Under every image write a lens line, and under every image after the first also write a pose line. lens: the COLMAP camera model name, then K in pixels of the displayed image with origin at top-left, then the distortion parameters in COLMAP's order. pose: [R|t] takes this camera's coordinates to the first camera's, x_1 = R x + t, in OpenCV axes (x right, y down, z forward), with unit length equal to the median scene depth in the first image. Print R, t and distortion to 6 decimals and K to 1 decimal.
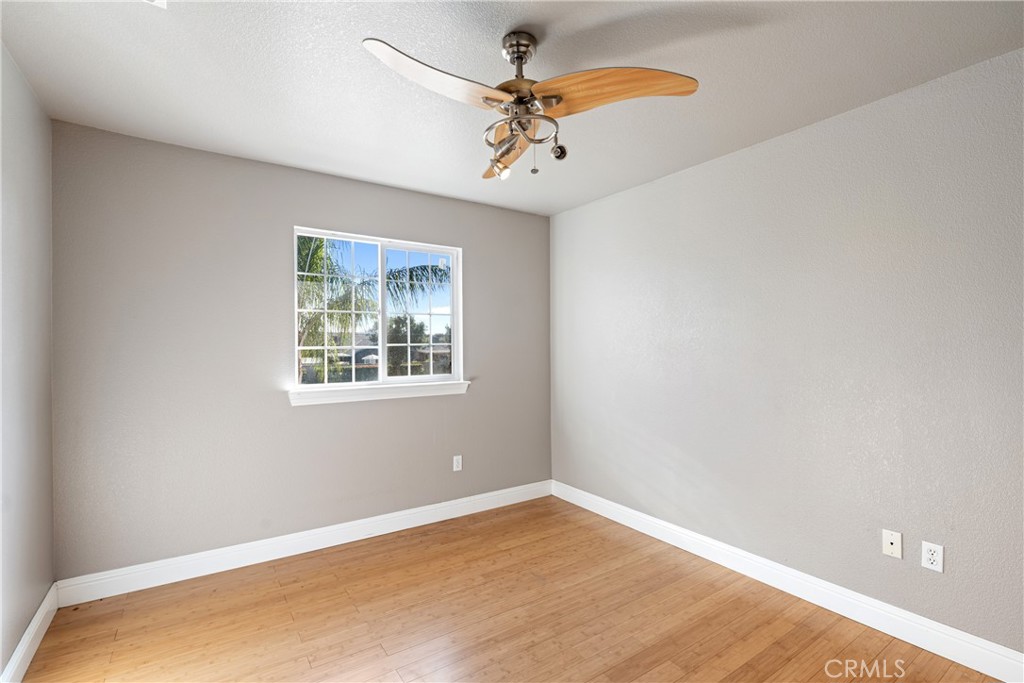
lens RADIAL K [[461.6, 0, 511.5], [0, 461.6, 342.5], [0, 0, 1]] dist [0.002831, 0.000439]
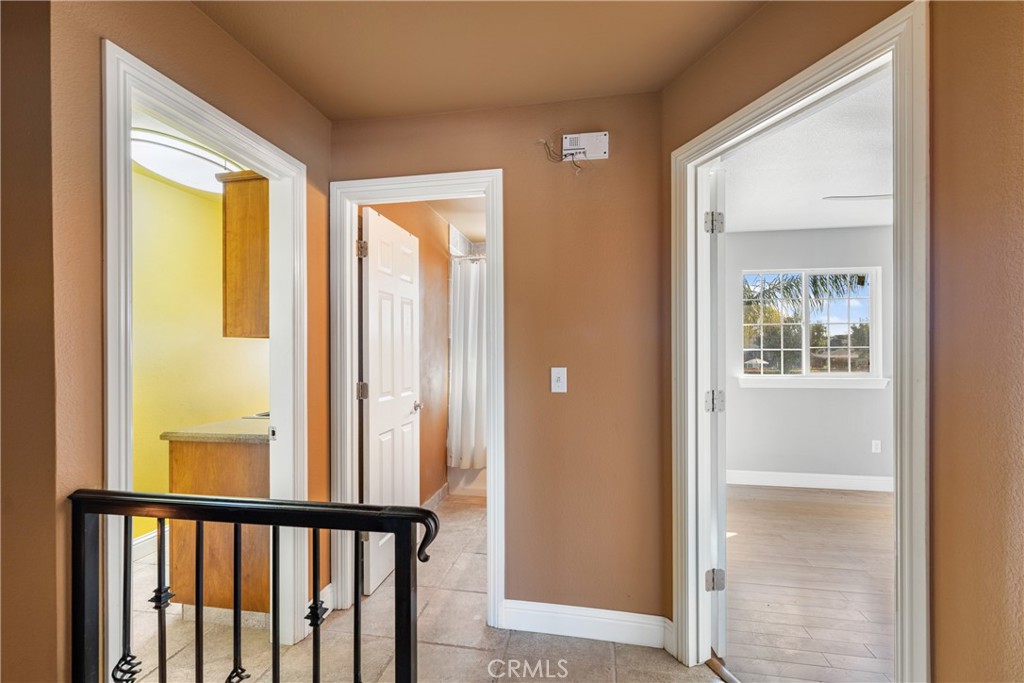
lens RADIAL K [[461.6, 0, 516.4], [0, 461.6, 348.5], [0, 0, 1]] dist [0.002831, 0.000439]
pose [[0.720074, 0.003932, -0.693886, 0.015796], [0.000360, 0.999982, 0.006040, -0.000370], [0.693897, -0.004600, 0.720060, -0.188864]]
